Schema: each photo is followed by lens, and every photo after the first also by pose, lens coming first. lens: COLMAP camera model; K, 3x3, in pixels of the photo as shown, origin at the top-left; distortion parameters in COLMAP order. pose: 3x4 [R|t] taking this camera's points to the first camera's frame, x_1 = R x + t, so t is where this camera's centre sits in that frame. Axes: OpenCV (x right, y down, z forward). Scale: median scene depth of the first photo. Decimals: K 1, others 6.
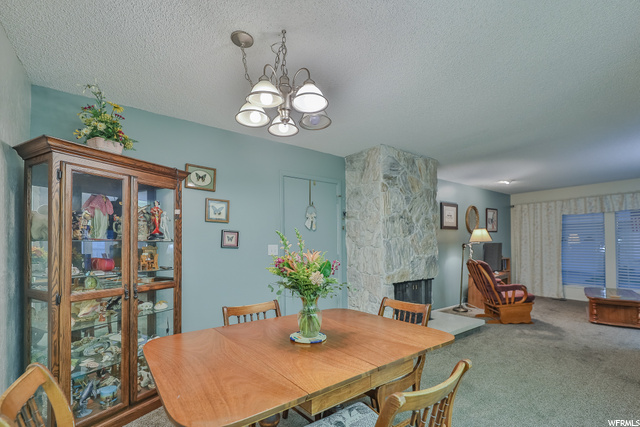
lens RADIAL K [[274.3, 0, 306.8], [0, 274.3, 241.0], [0, 0, 1]] dist [-0.000657, -0.000293]
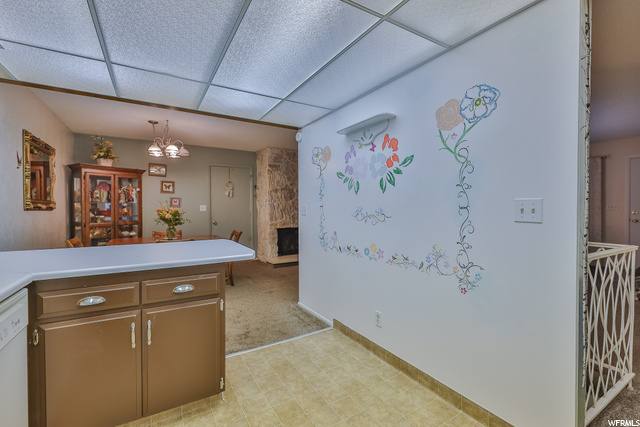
lens RADIAL K [[276.2, 0, 318.4], [0, 276.2, 210.6], [0, 0, 1]] dist [0.003357, 0.000290]
pose [[0.997518, 0.003362, -0.070328, 0.833967], [-0.001782, 0.999745, 0.022521, 0.006594], [0.070386, -0.022340, 0.997270, -0.818598]]
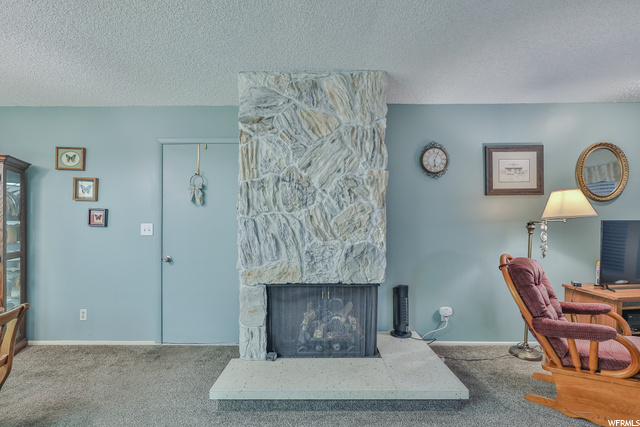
lens RADIAL K [[283.1, 0, 318.5], [0, 283.1, 223.6], [0, 0, 1]] dist [0.000389, -0.000022]
pose [[0.822412, -0.000224, -0.568893, 0.963658], [0.004318, 0.999974, 0.005848, 0.011746], [0.568876, -0.007266, 0.822391, 0.636174]]
